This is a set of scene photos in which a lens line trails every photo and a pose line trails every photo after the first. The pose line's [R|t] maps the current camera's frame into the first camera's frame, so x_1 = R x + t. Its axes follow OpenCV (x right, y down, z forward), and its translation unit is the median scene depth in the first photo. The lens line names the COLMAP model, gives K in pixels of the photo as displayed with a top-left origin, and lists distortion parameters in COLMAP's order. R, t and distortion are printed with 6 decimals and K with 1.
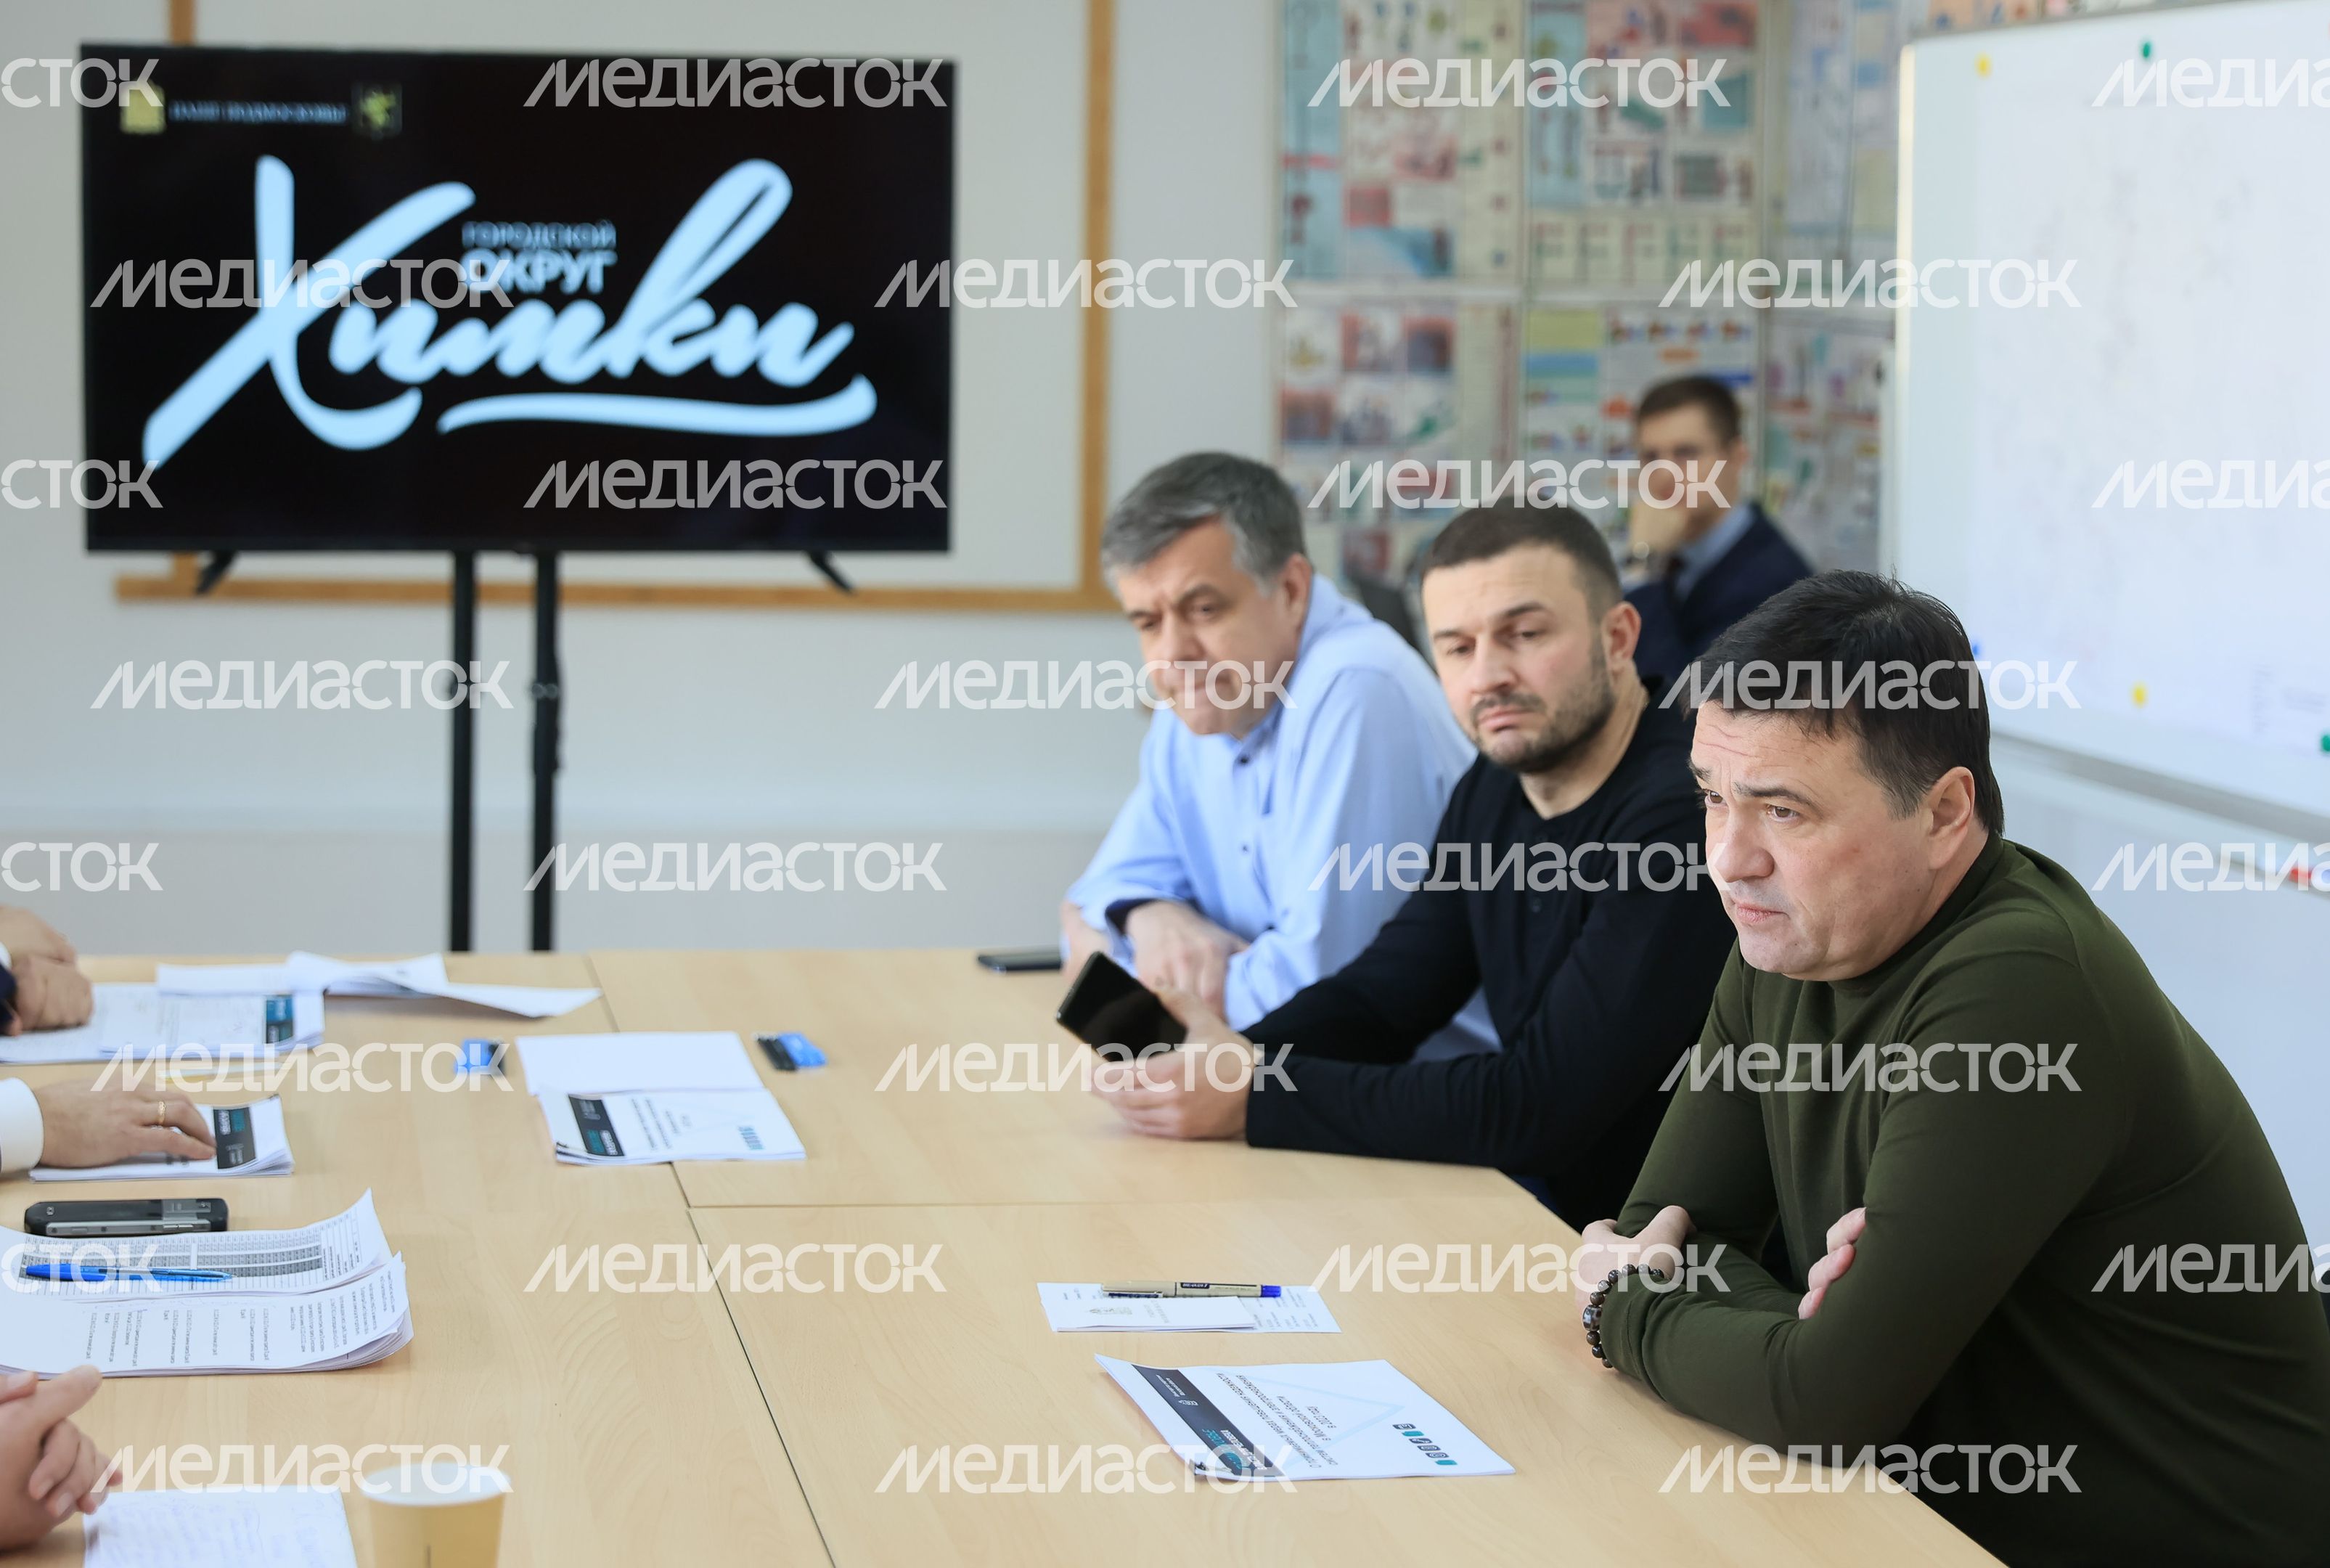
lens RADIAL K [[4690.5, 0, 1173.3], [0, 4690.5, 782.7], [0, 0, 1]] dist [-0.001823, 0.000000]
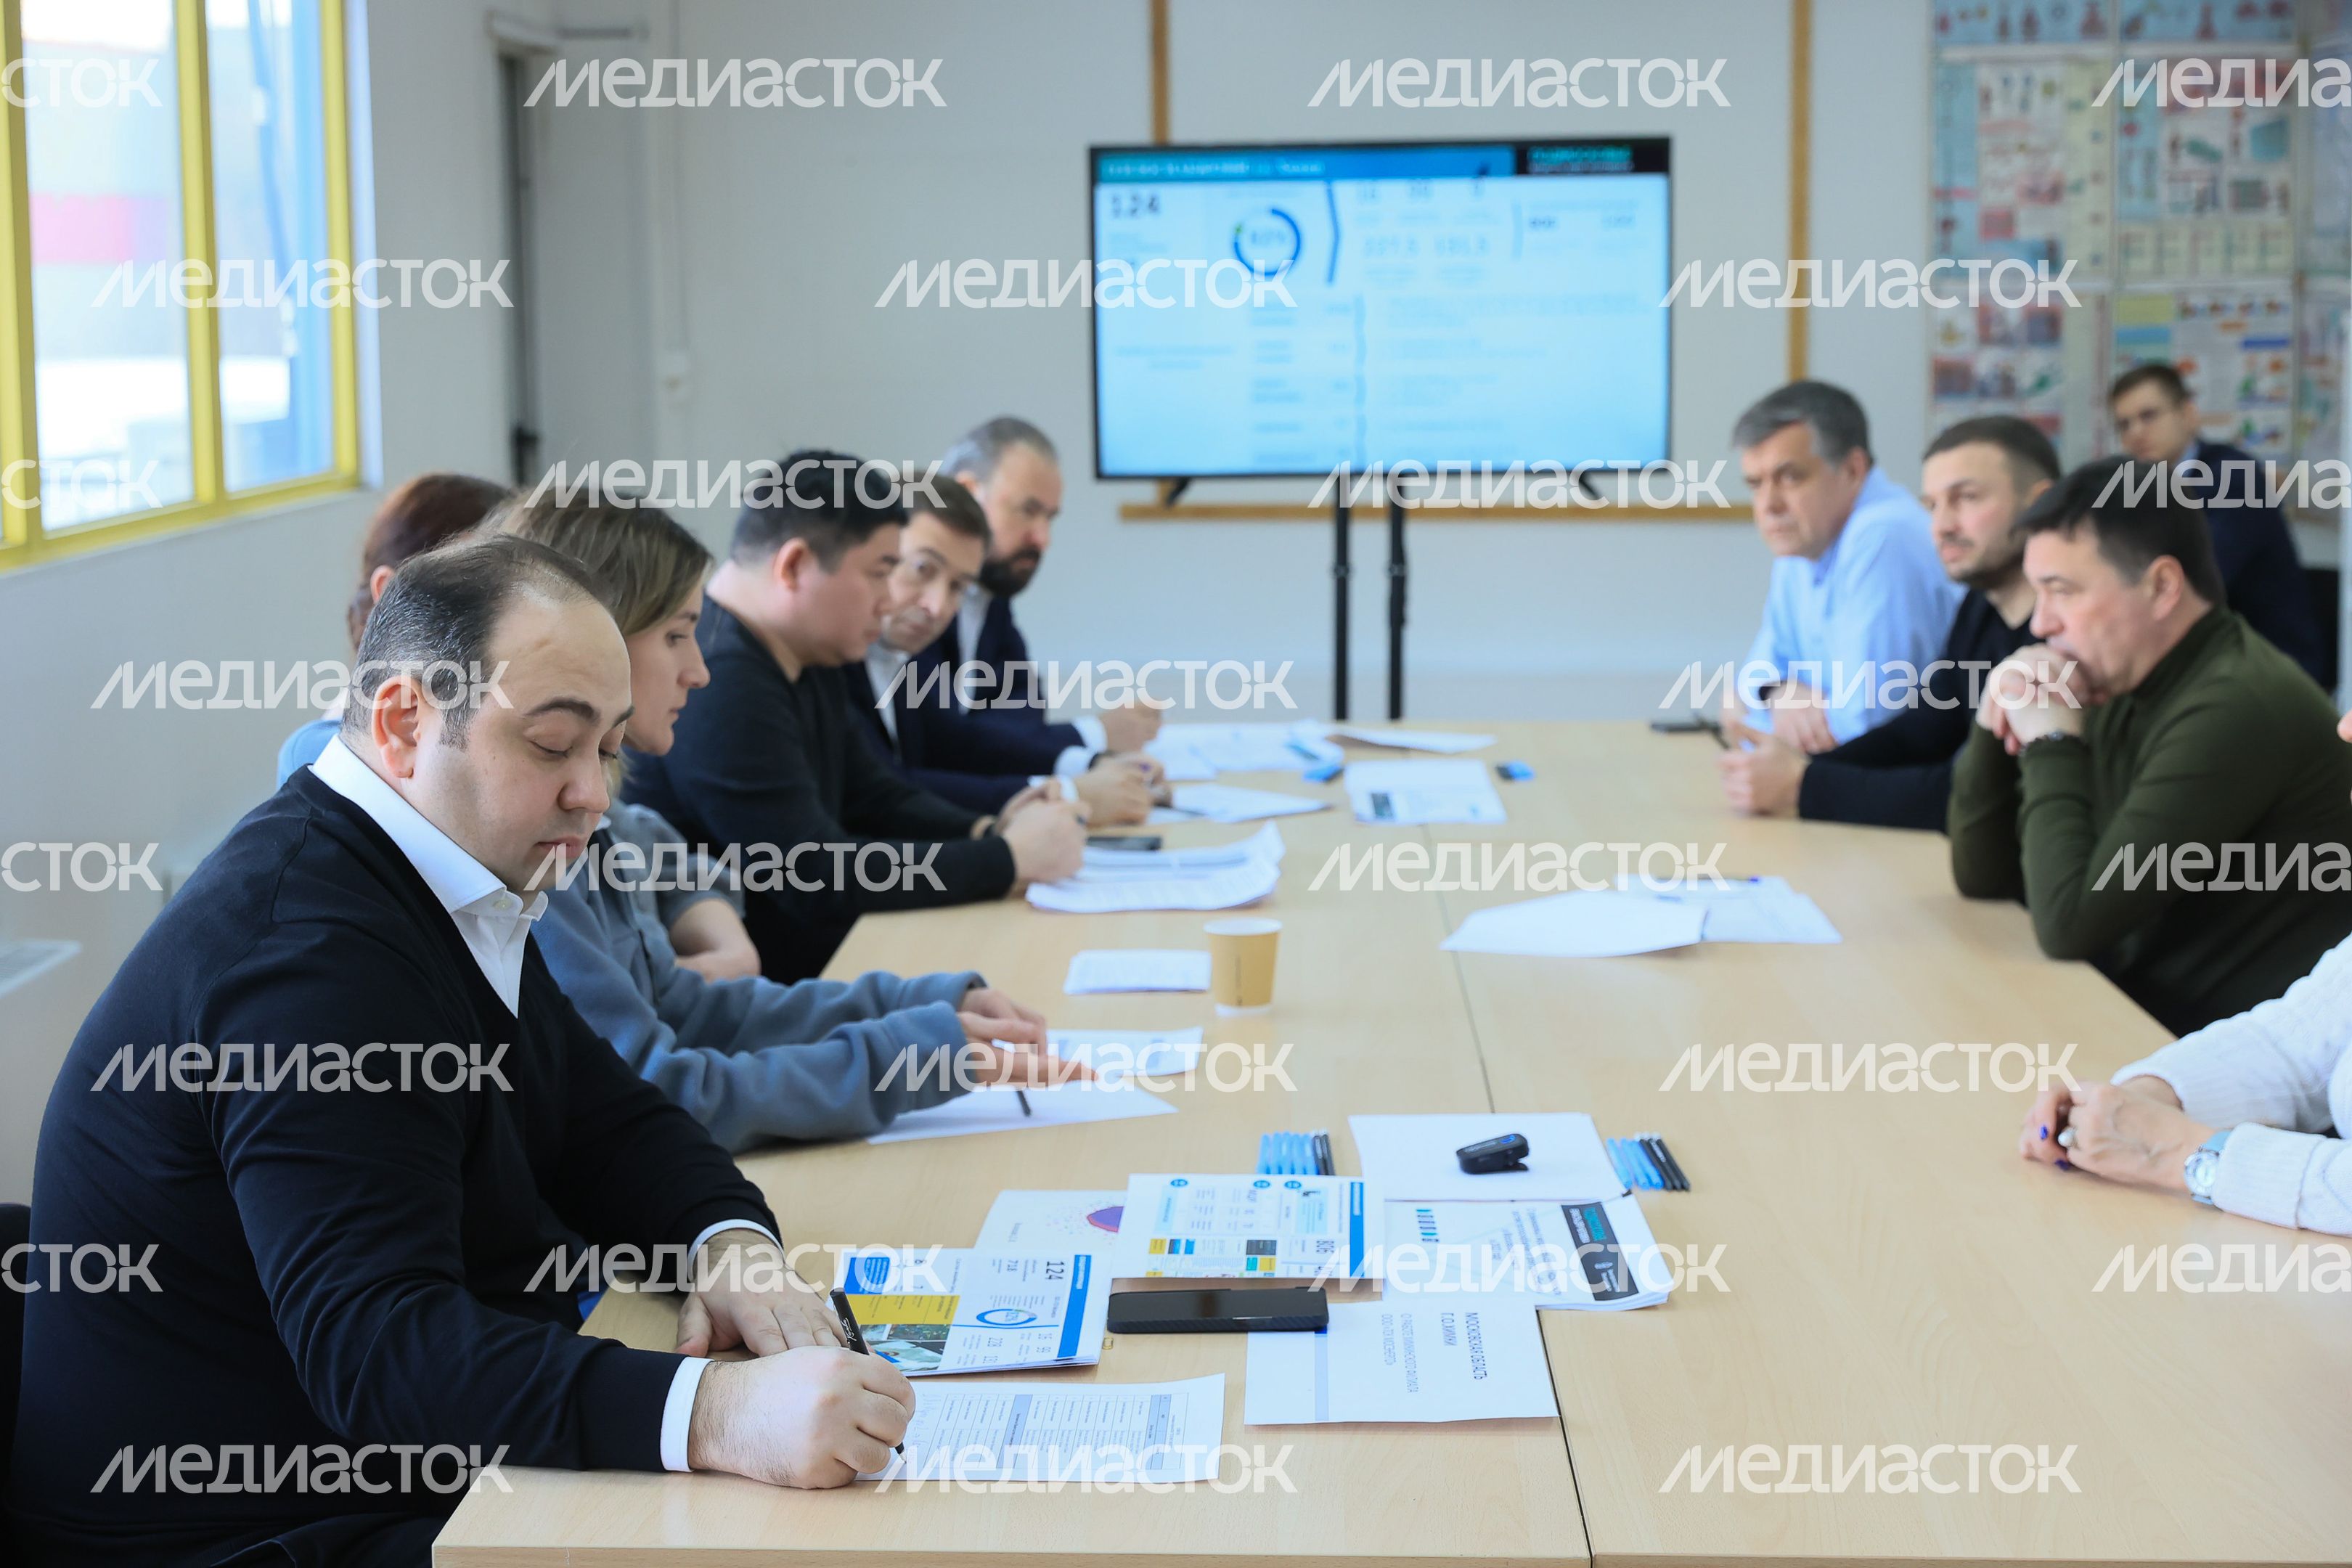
lens RADIAL K [[3766.0, 0, 1183.7], [0, 3766.0, 783.4], [0, 0, 1]] dist [0.012664, 0.000000]
pose [[0.977533, 0.000105, -0.210784, 0.052435], [0.004523, 0.999759, 0.021476, 0.022100], [0.210736, -0.021947, 0.977297, -0.183658]]
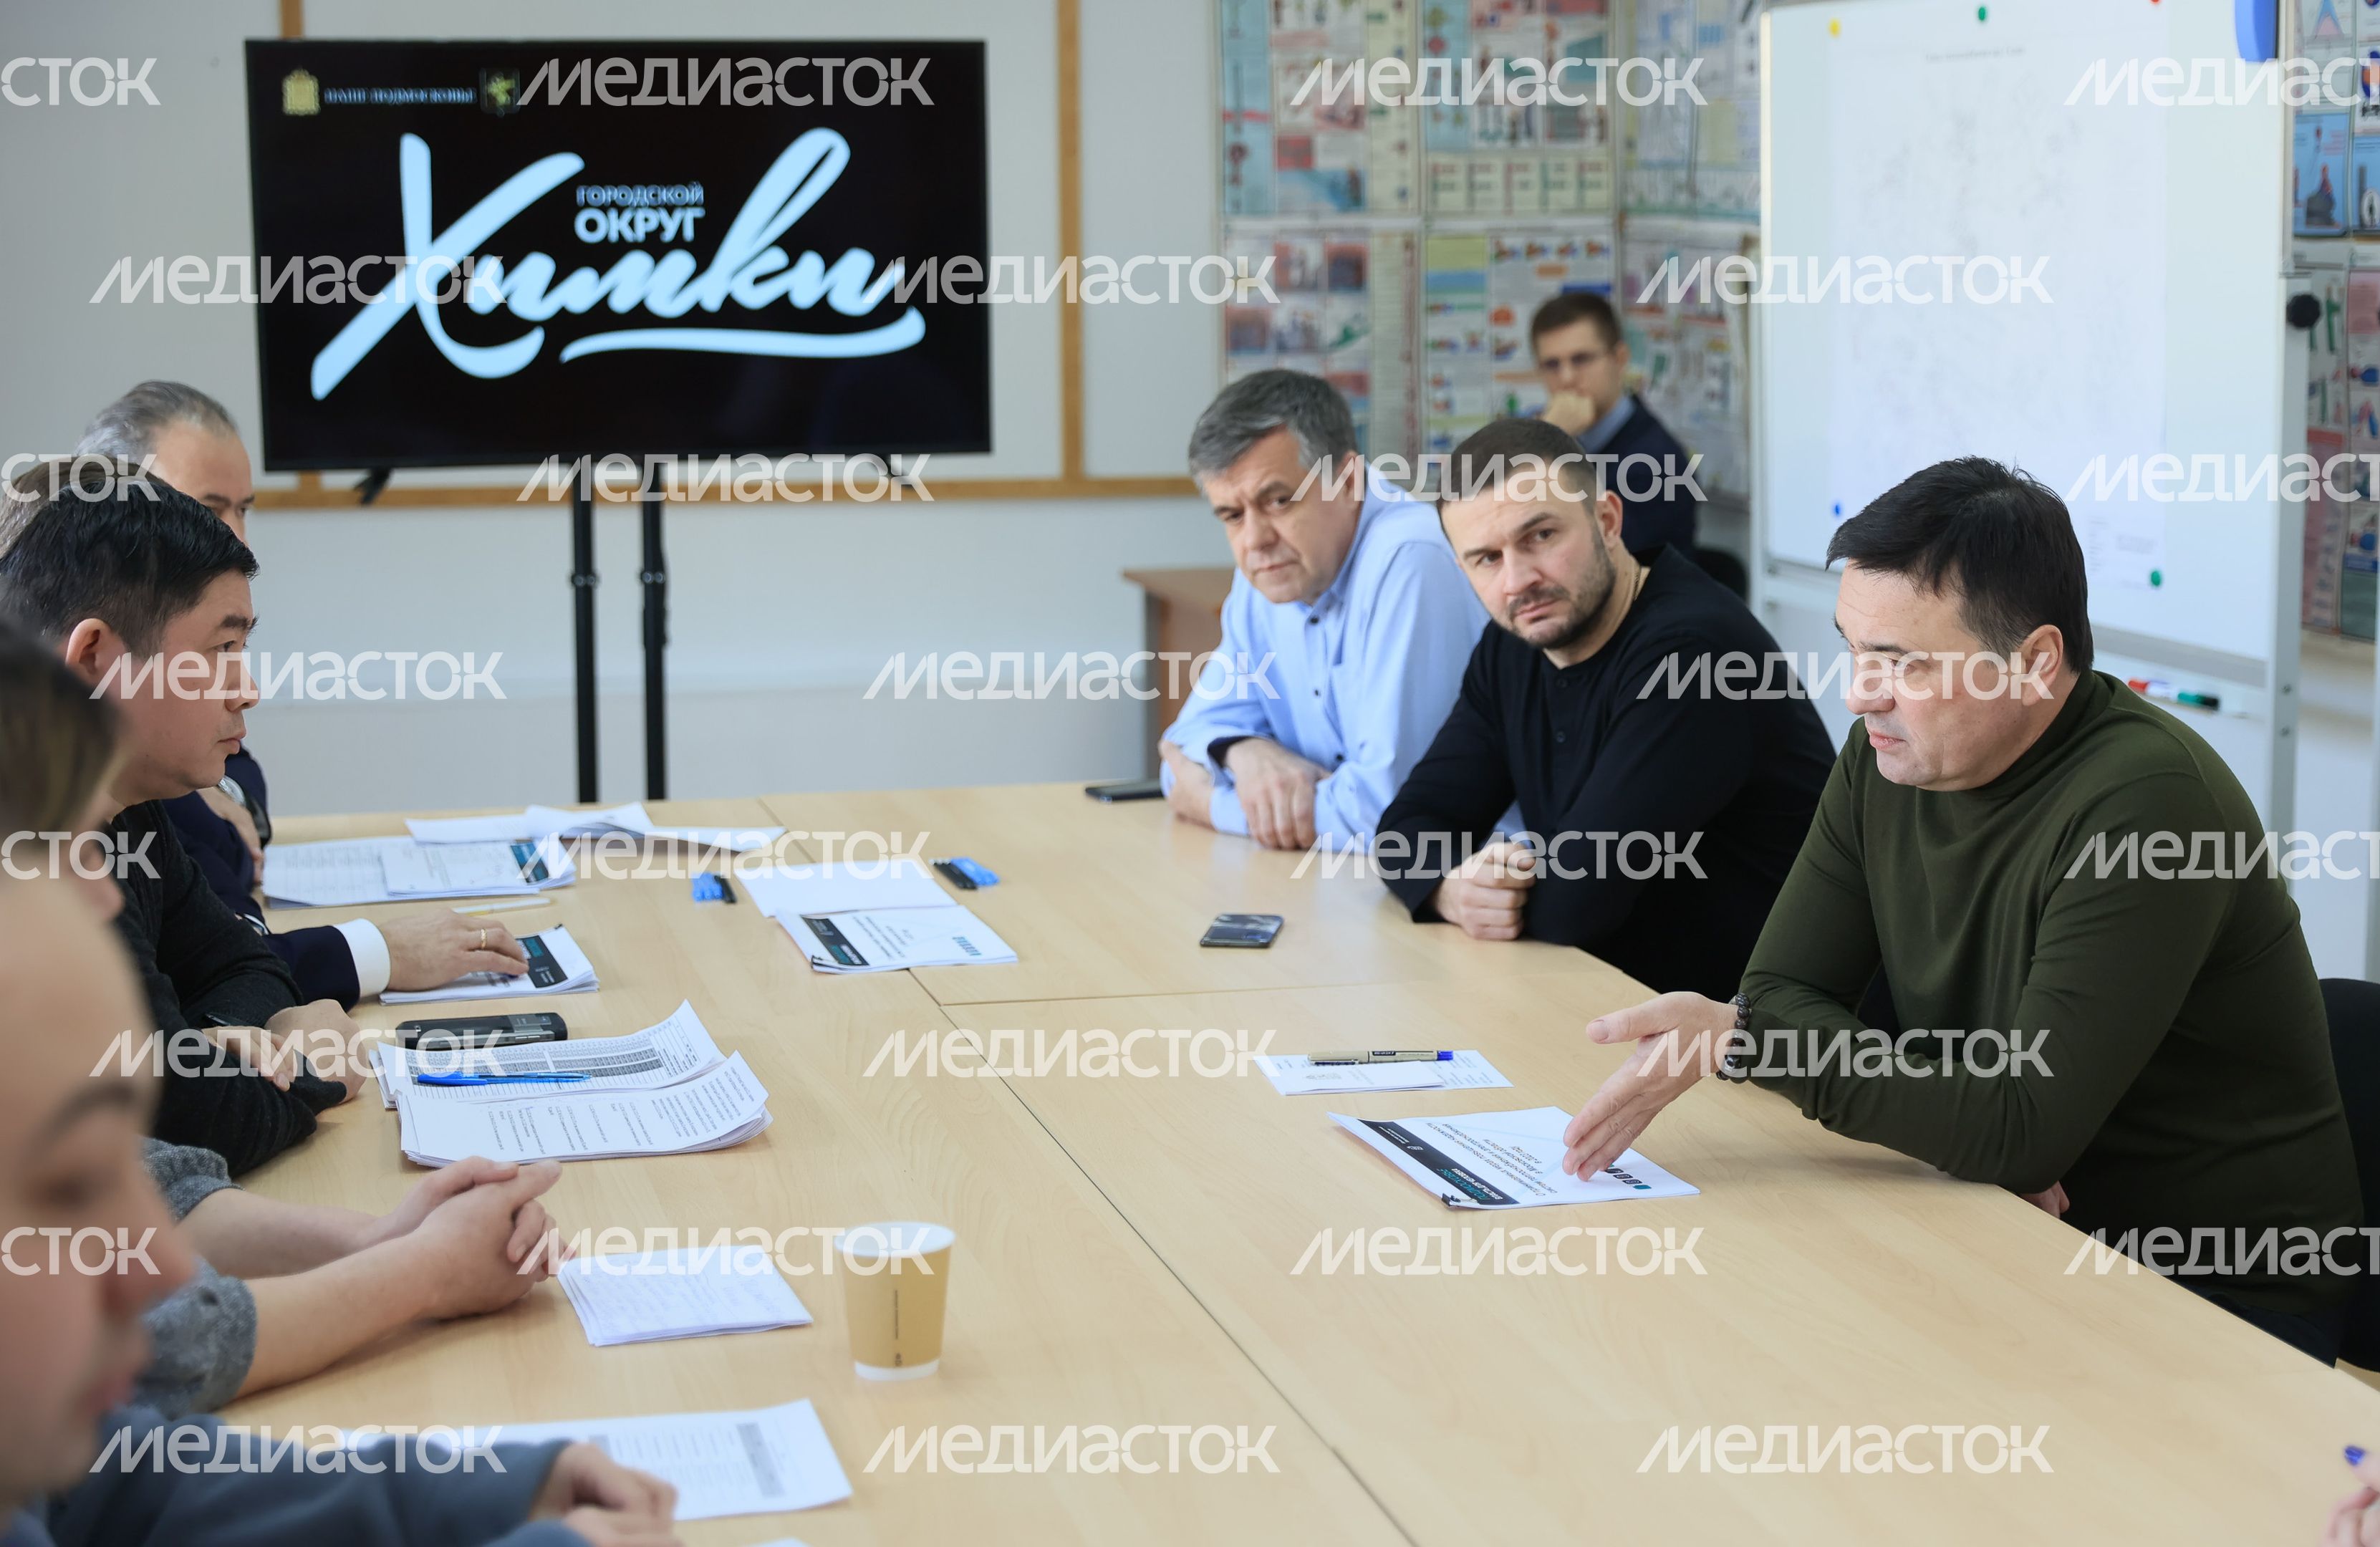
lens RADIAL K [[3914.7, 0, 1298.9], [0, 3914.7, 767.6], [0, 0, 1]] dist [0.014471, 0.000000]
pose [[0.996767, -0.033186, 0.073176, -0.045766], [0.030549, 0.998853, 0.036867, -0.003012], [-0.074315, -0.034512, 0.996637, -0.008434]]
